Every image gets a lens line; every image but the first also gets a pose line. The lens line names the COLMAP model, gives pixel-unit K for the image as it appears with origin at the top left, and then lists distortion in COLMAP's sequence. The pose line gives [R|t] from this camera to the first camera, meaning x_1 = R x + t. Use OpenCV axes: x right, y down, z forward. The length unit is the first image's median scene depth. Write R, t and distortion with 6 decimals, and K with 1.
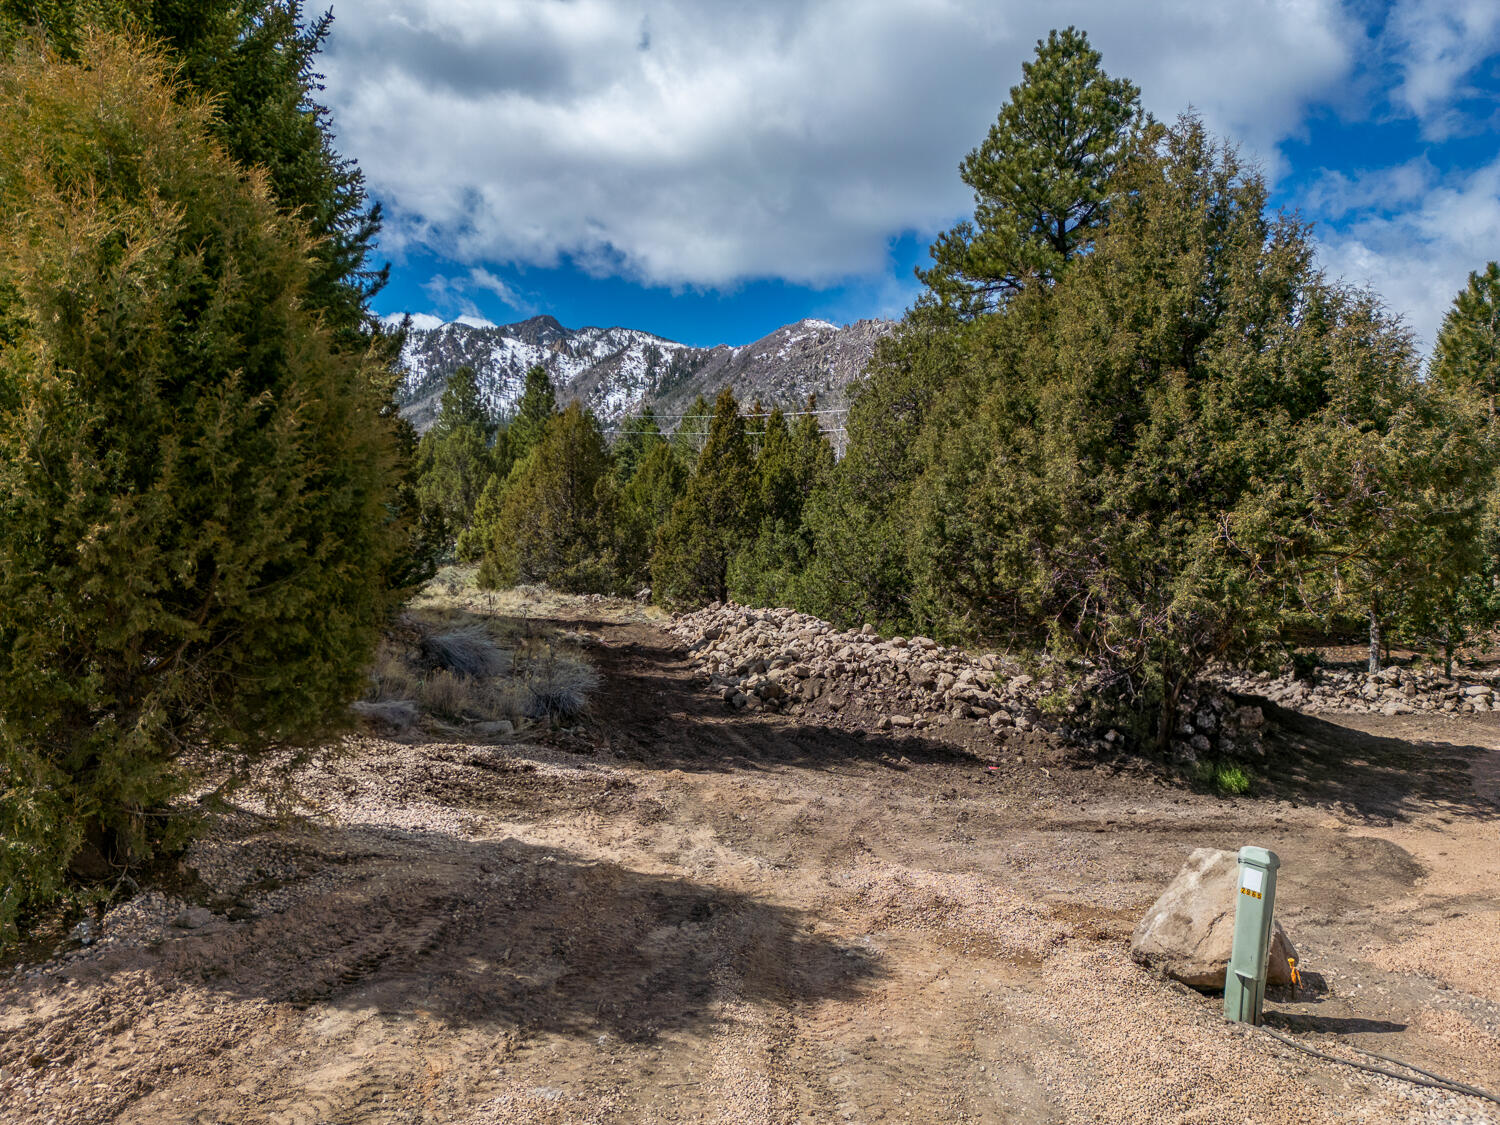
lens RADIAL K [[1040.2, 0, 748.4], [0, 1040.2, 575.9], [0, 0, 1]] dist [0.080874, -0.076318]
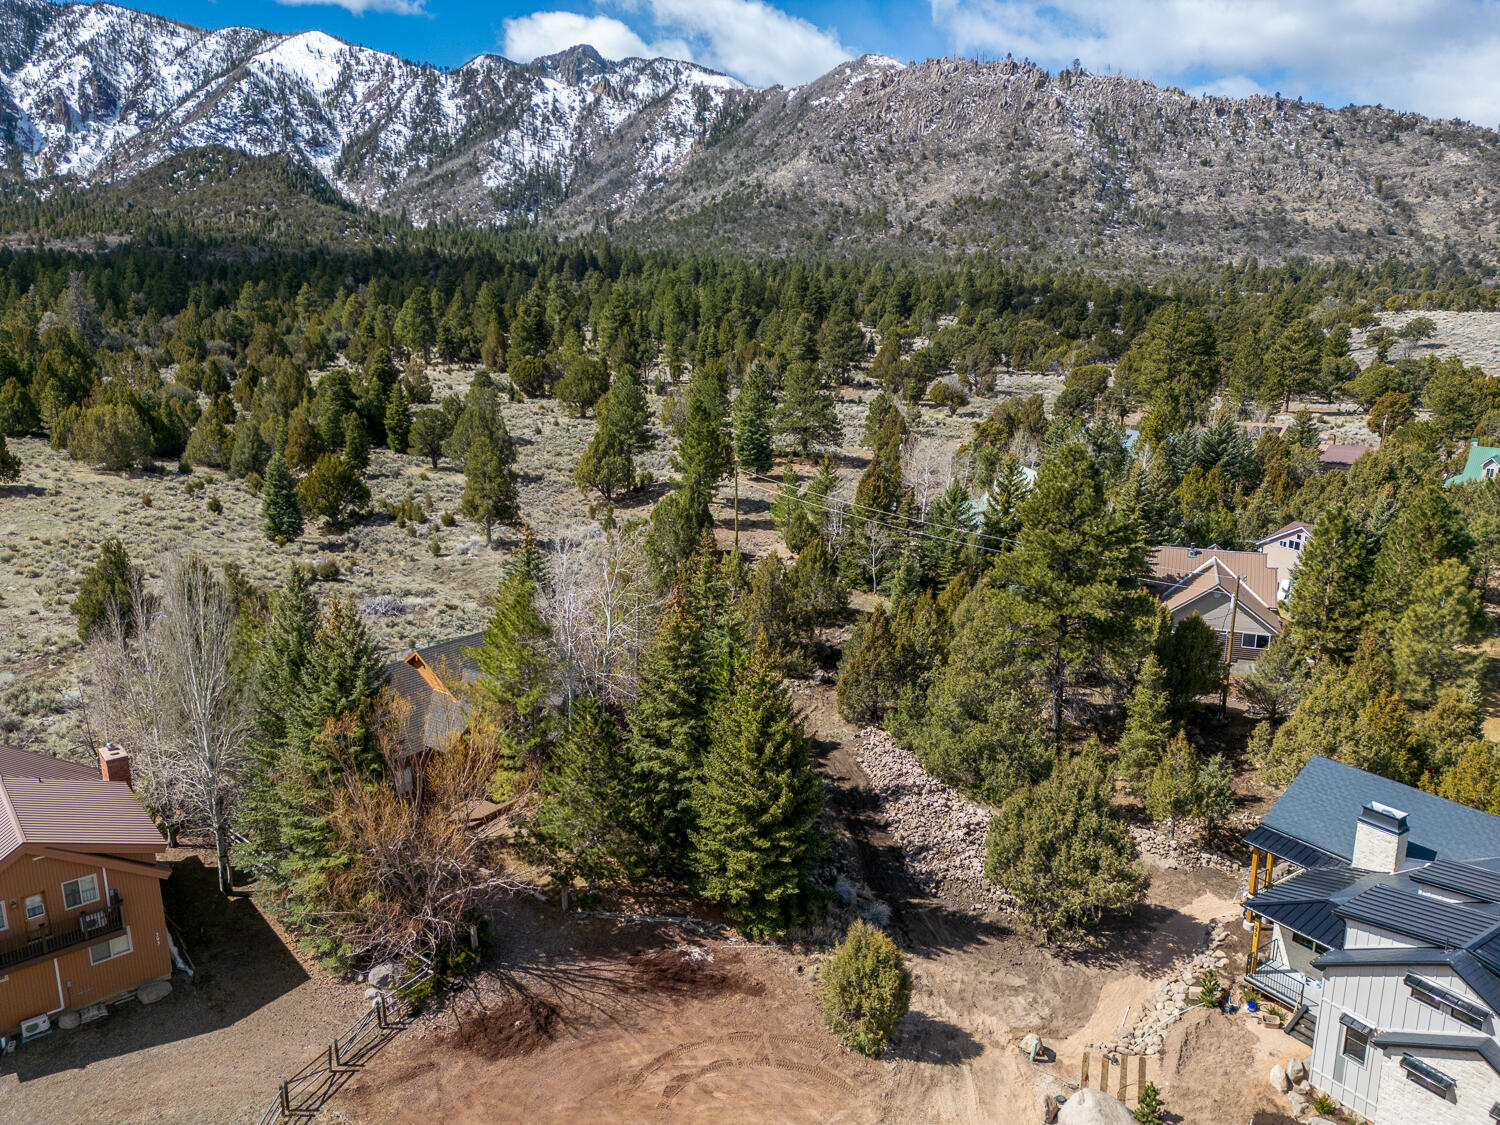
lens RADIAL K [[1040.2, 0, 746.9], [0, 1040.2, 570.8], [0, 0, 1]] dist [0.080874, -0.076318]
pose [[0.998853, 0.010035, -0.046828, -0.144077], [0.000770, 0.974310, 0.225210, -0.547015], [0.047885, -0.224988, 0.973184, -0.658019]]
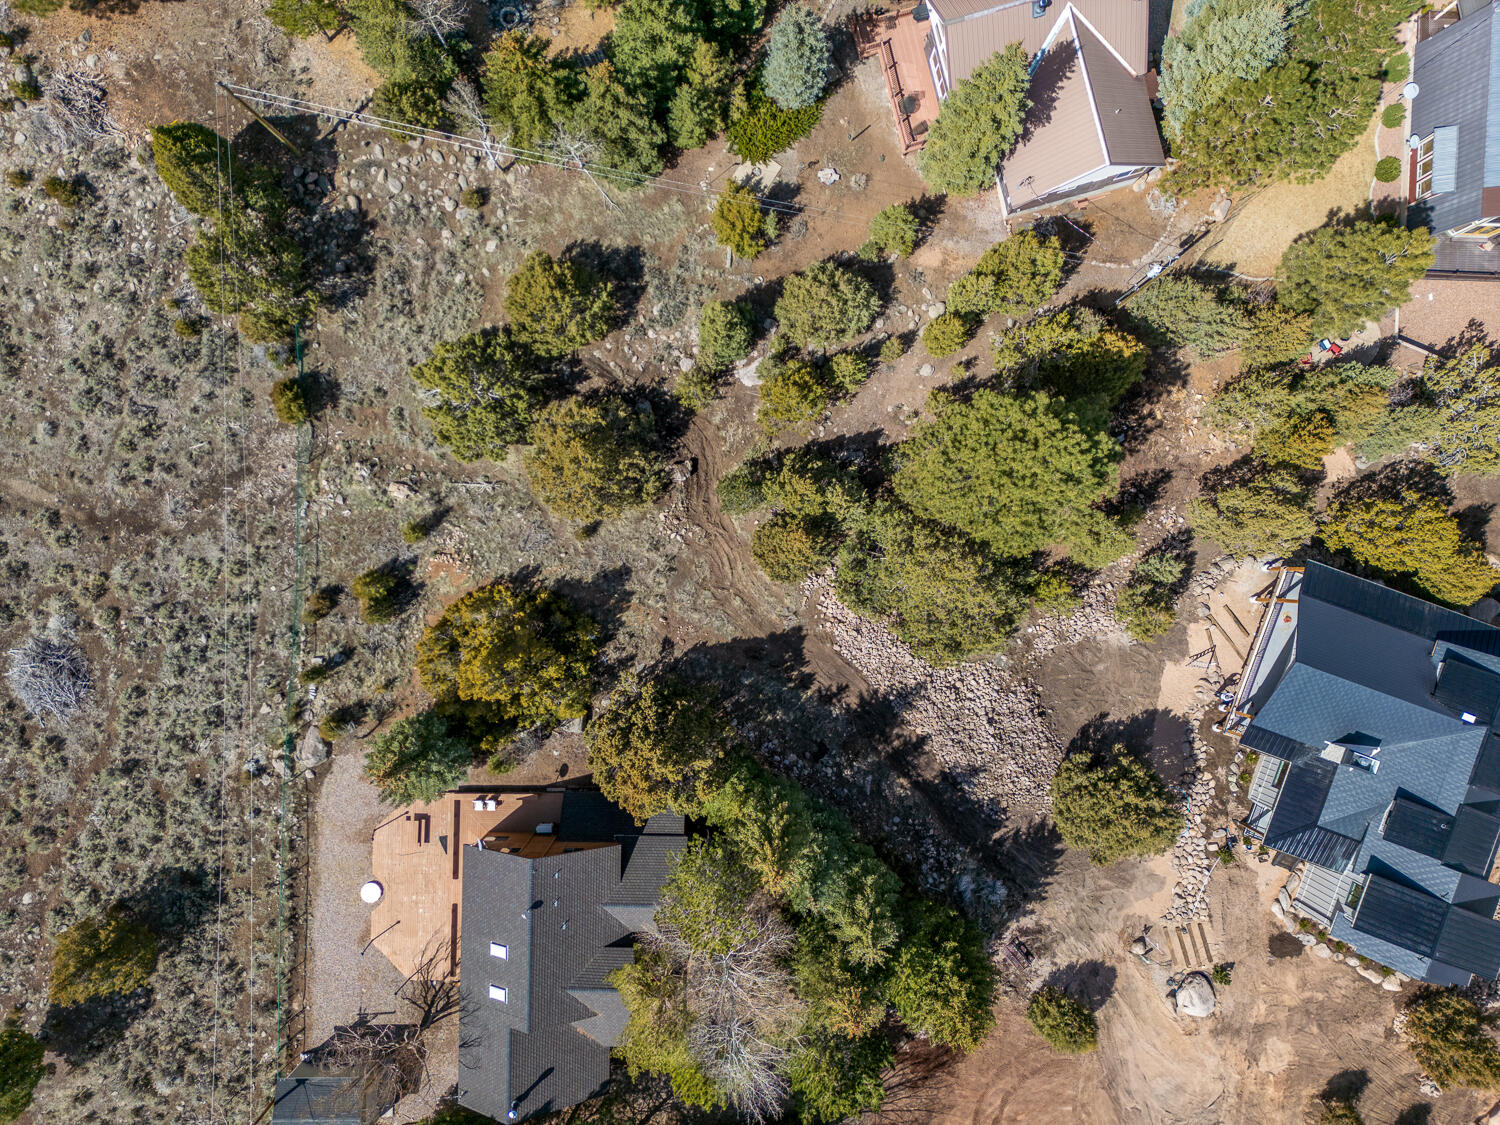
lens RADIAL K [[1040.2, 0, 746.9], [0, 1040.2, 557.1], [0, 0, 1]] dist [0.080874, -0.076318]
pose [[0.830870, -0.556466, -0.001270, -0.084927], [0.011773, 0.015297, 0.999814, -1.399428], [-0.556343, -0.830730, 0.019261, 0.841937]]
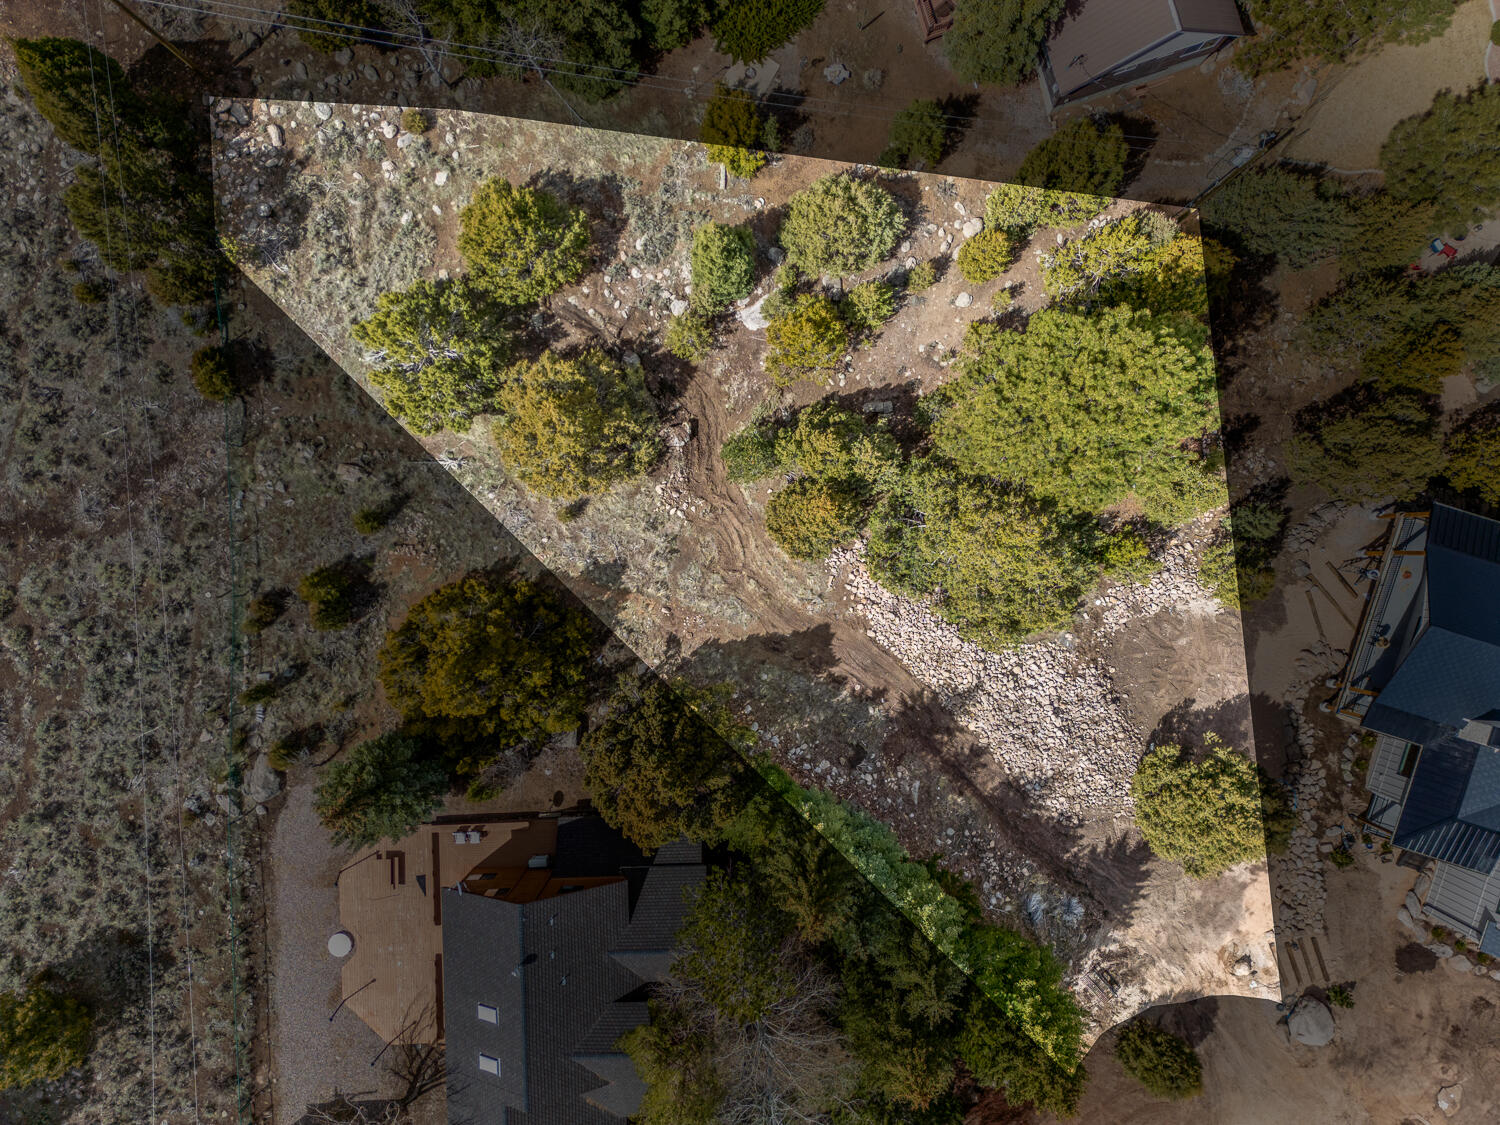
lens RADIAL K [[1040.2, 0, 747.7], [0, 1040.2, 558.7], [0, 0, 1]] dist [0.080874, -0.076318]
pose [[0.803475, -0.595025, -0.019315, -0.093659], [0.023572, -0.000622, 0.999722, -1.188542], [-0.594871, -0.803707, 0.013526, 0.837725]]
